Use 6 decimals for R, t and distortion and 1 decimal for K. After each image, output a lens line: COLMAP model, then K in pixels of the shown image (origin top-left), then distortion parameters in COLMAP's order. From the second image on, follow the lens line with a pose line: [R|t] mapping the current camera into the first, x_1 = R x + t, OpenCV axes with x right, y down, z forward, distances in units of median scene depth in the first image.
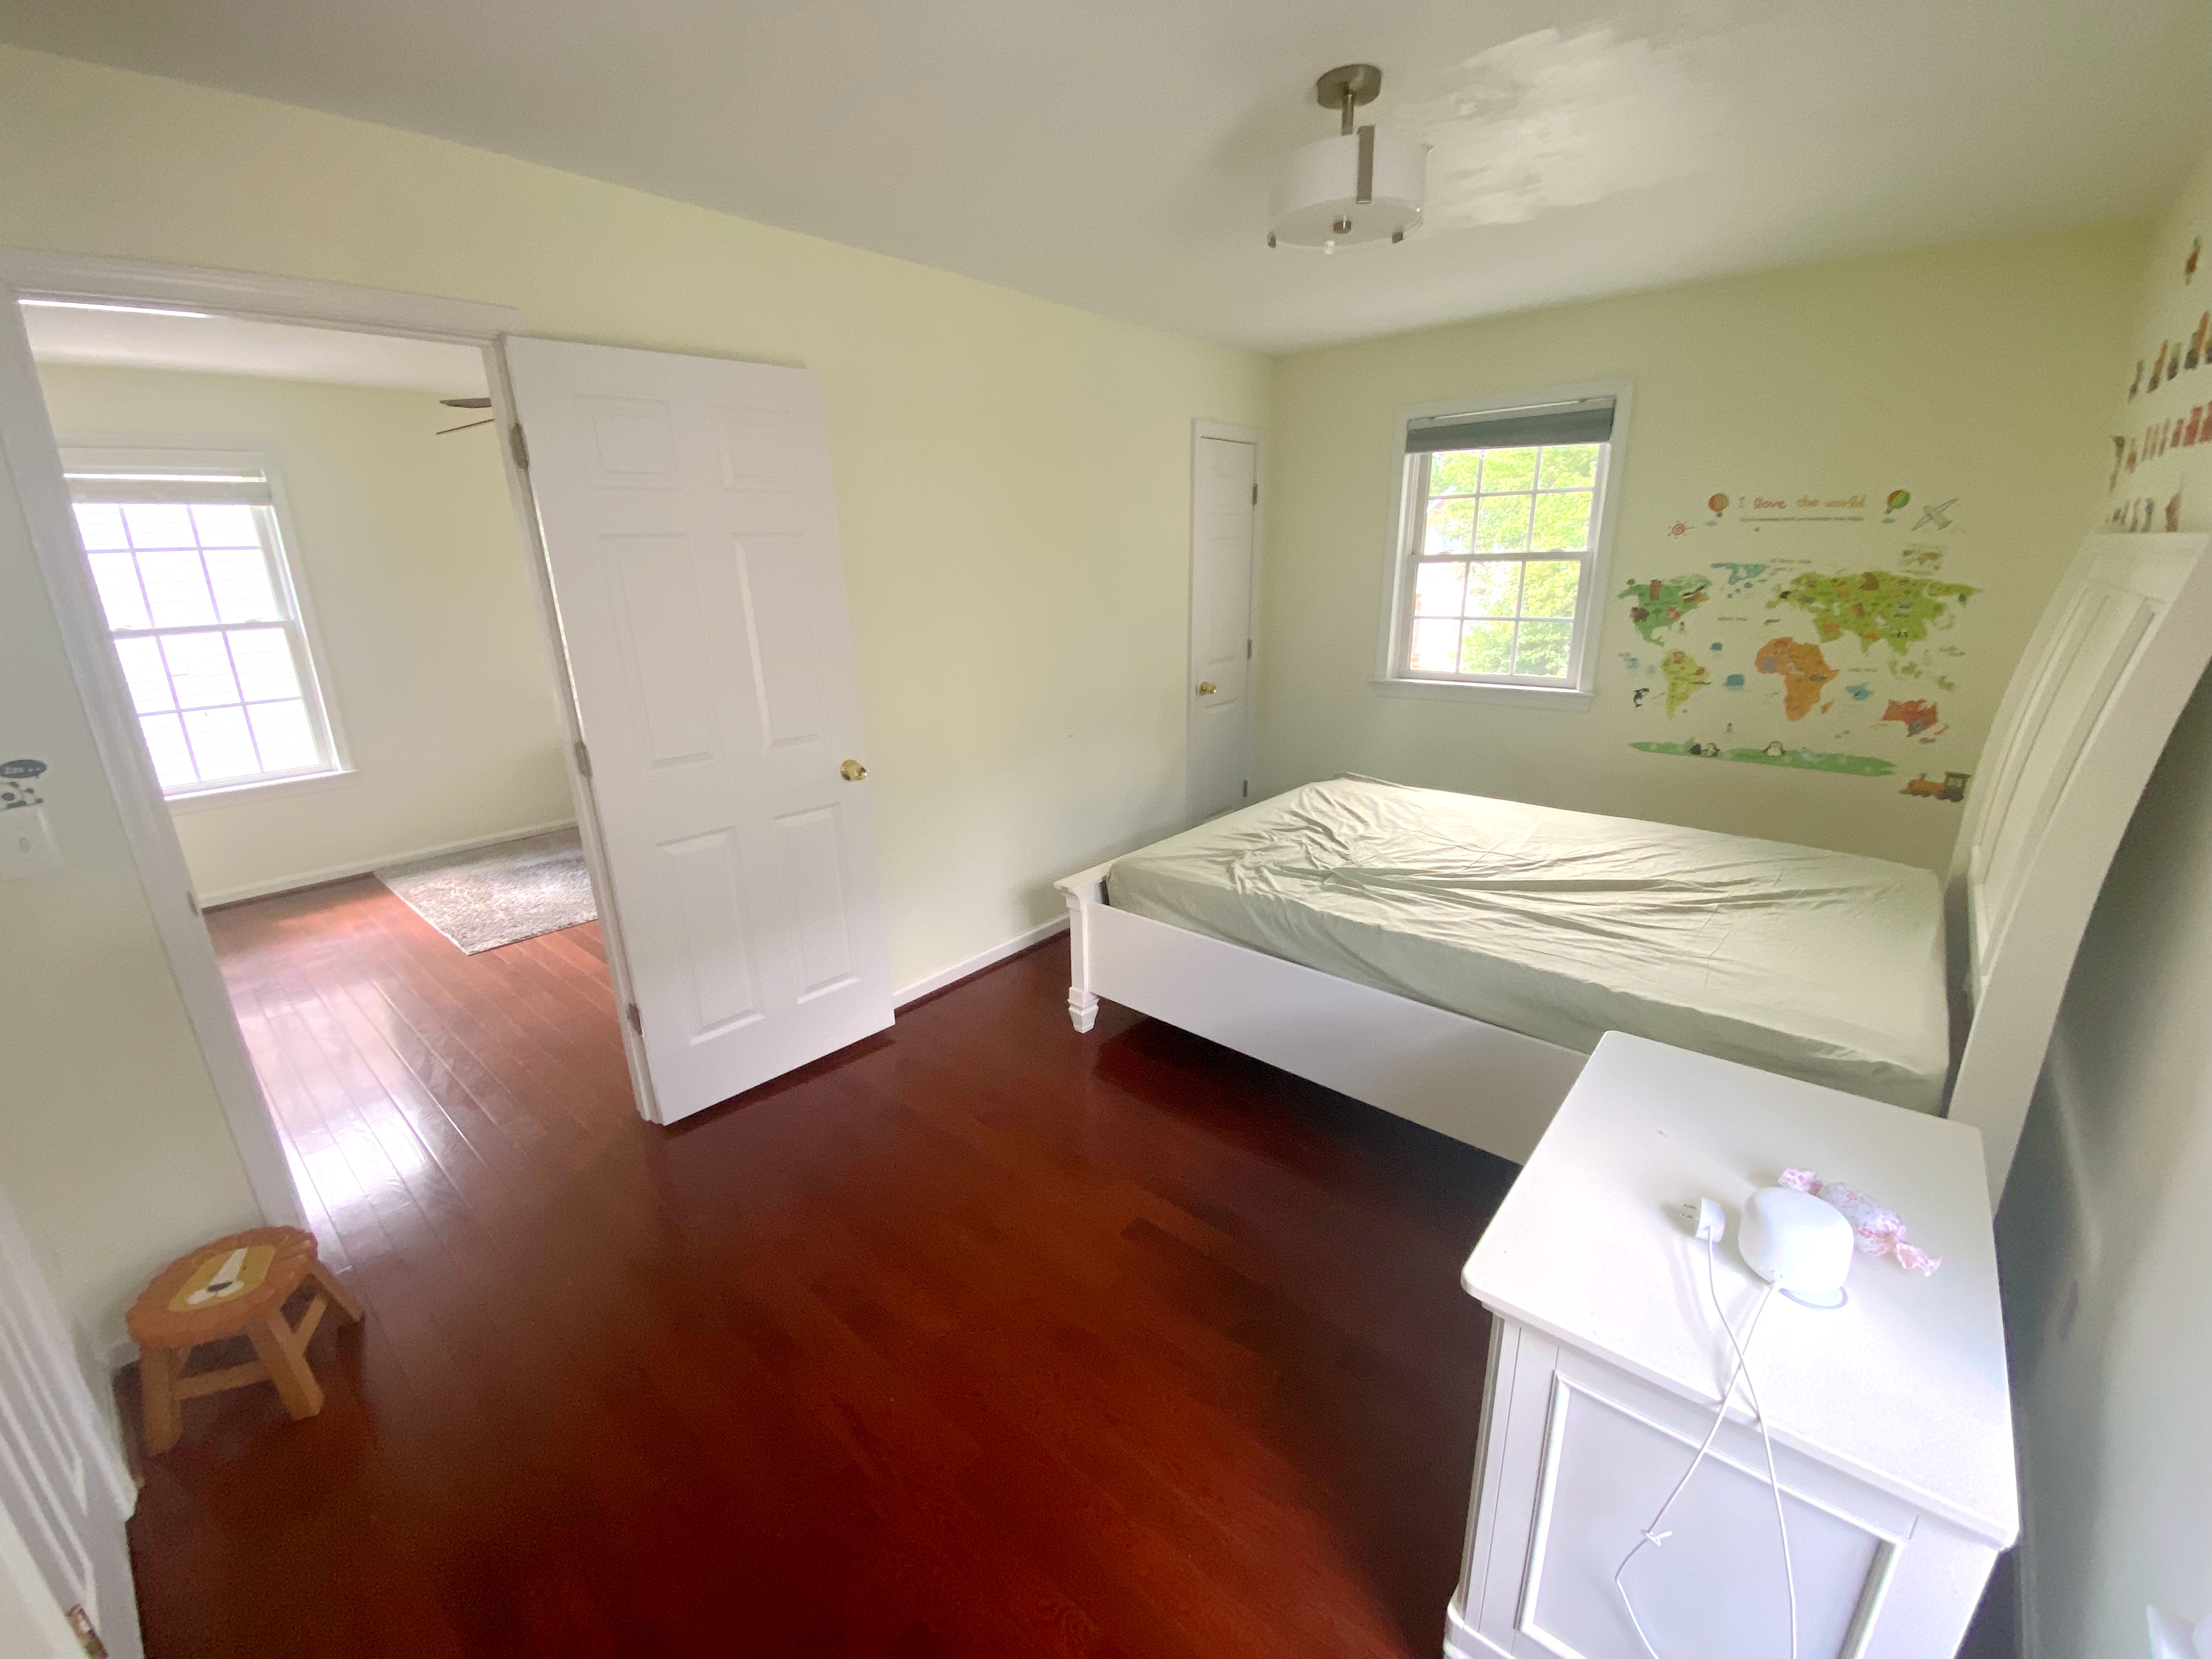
lens RADIAL K [[899.3, 0, 1094.1], [0, 899.3, 833.8], [0, 0, 1]] dist [-0.018373, -0.000187]
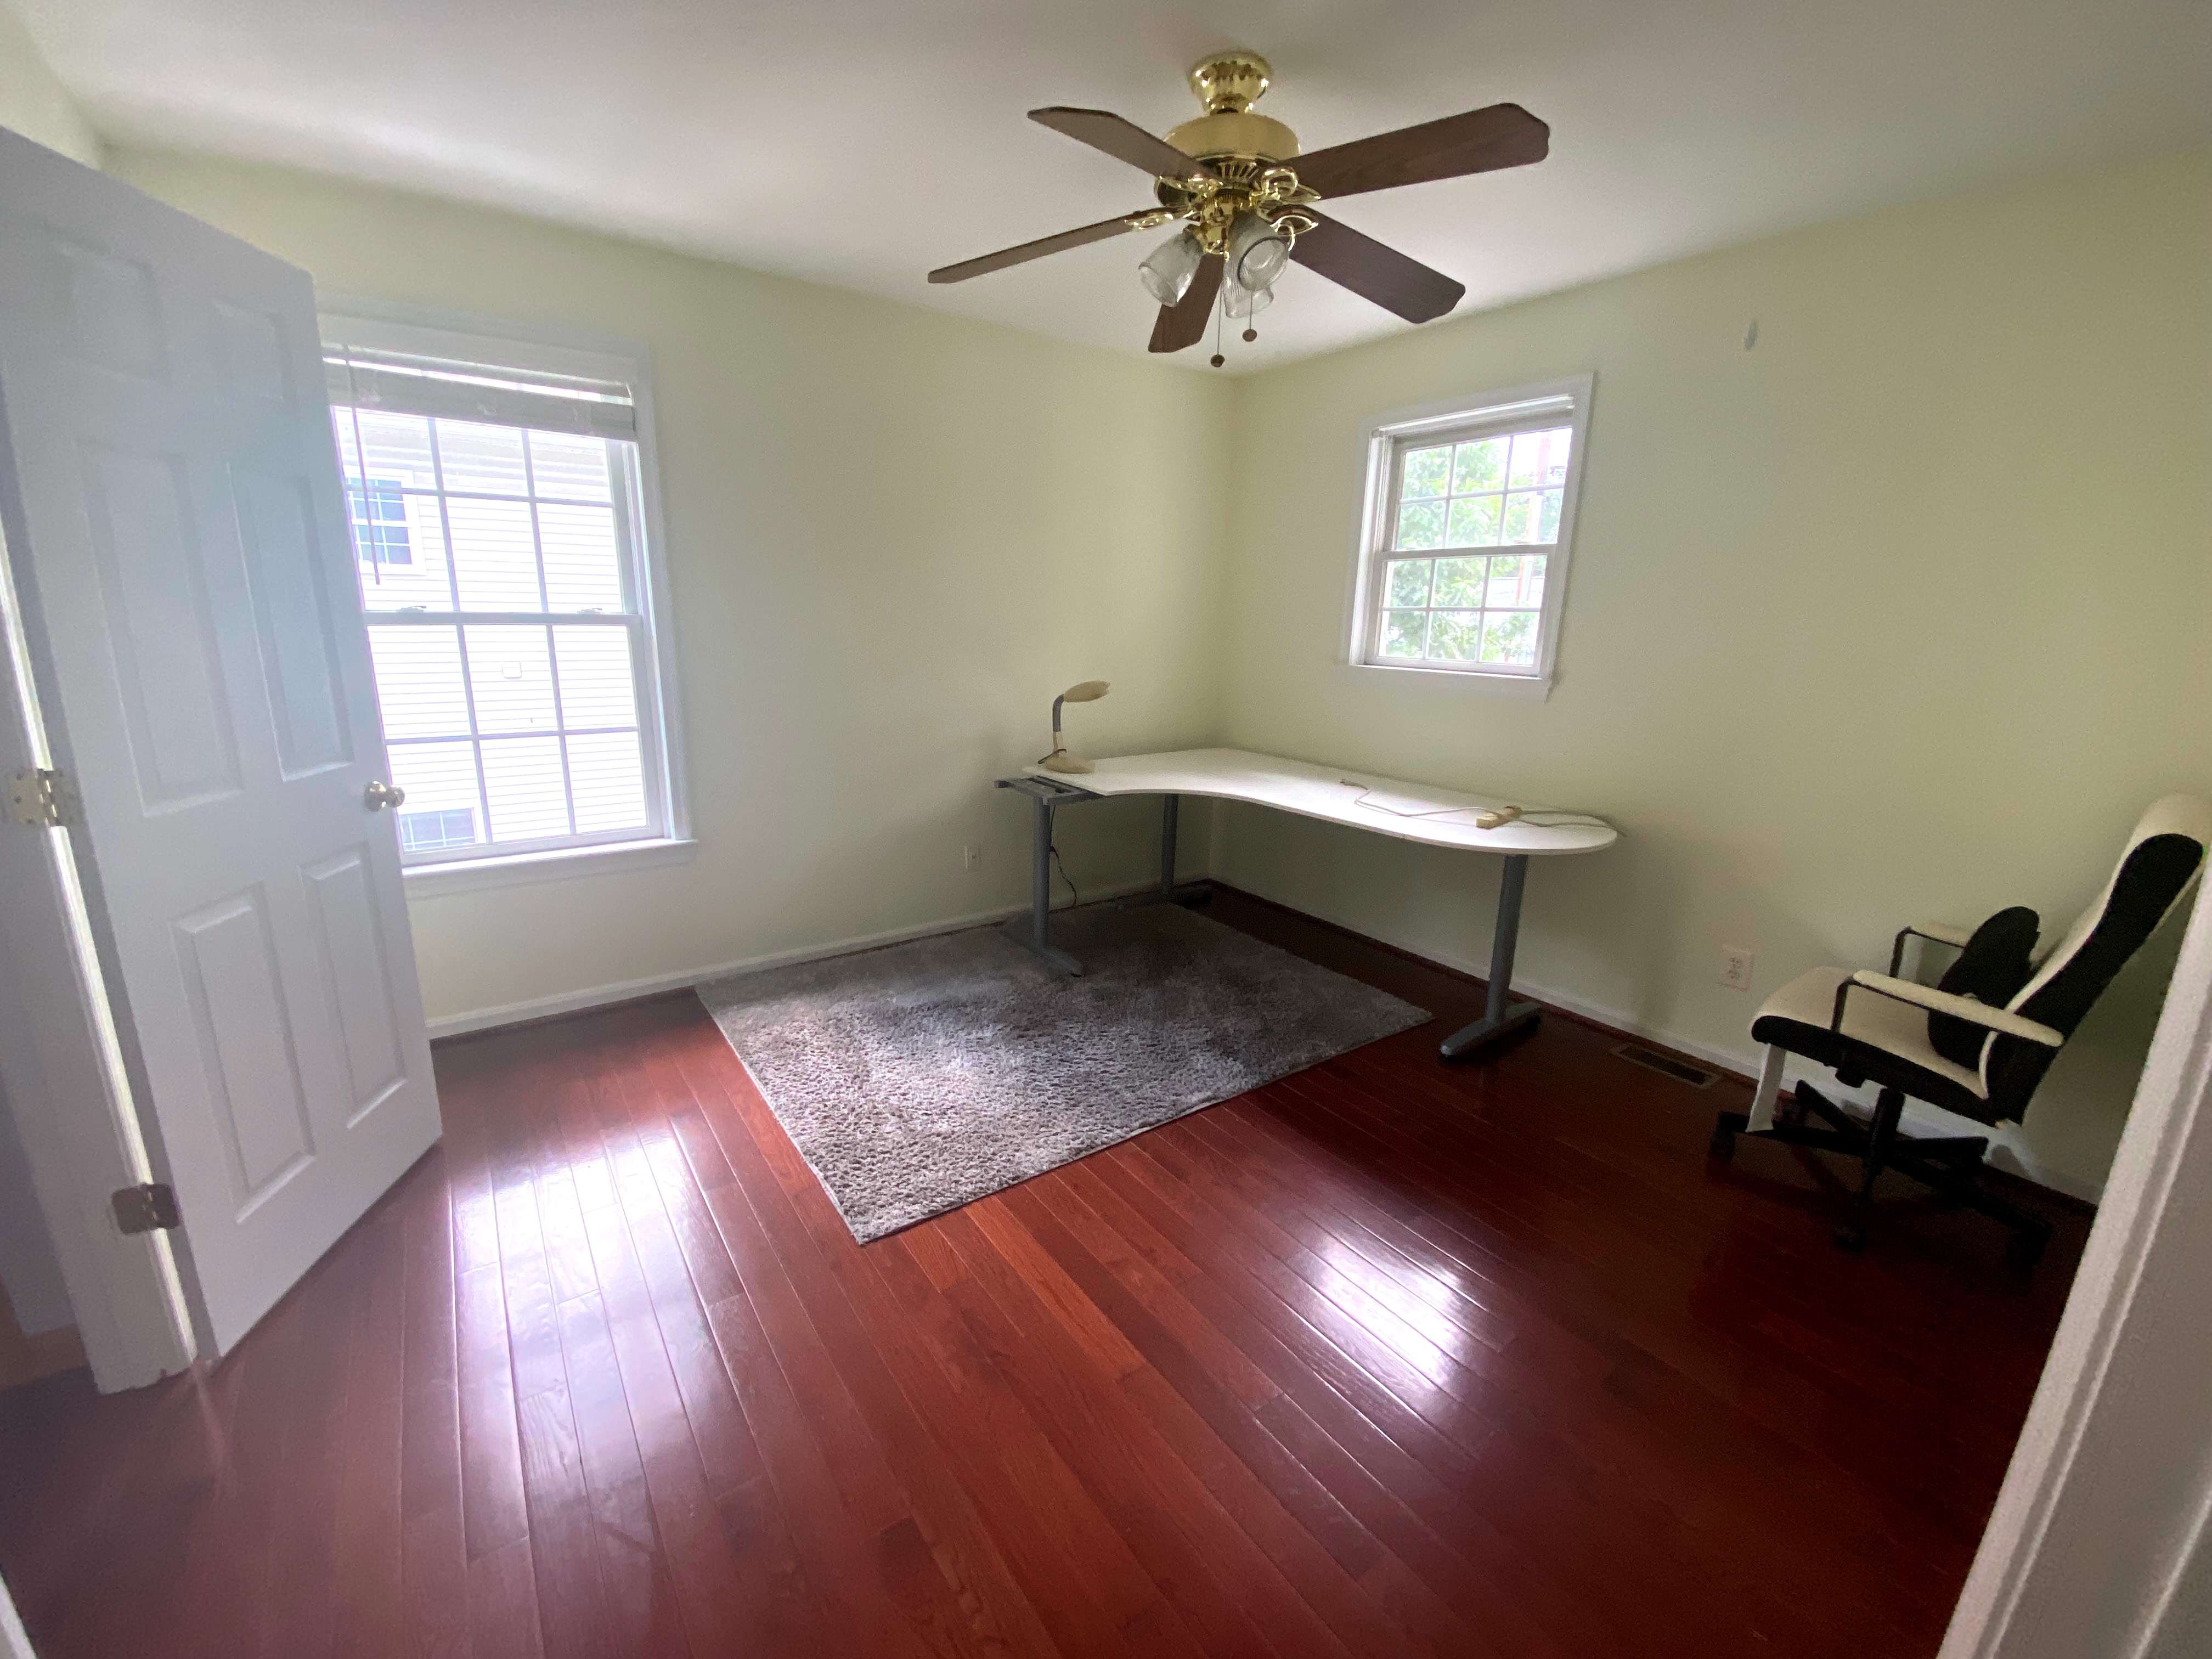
lens RADIAL K [[899.3, 0, 1115.2], [0, 899.3, 828.9], [0, 0, 1]] dist [-0.018373, -0.000187]
pose [[0.974298, 0.101314, -0.201191, -0.410946], [-0.109896, 0.993430, -0.031930, -0.100204], [0.196635, 0.053219, 0.979031, 0.425067]]
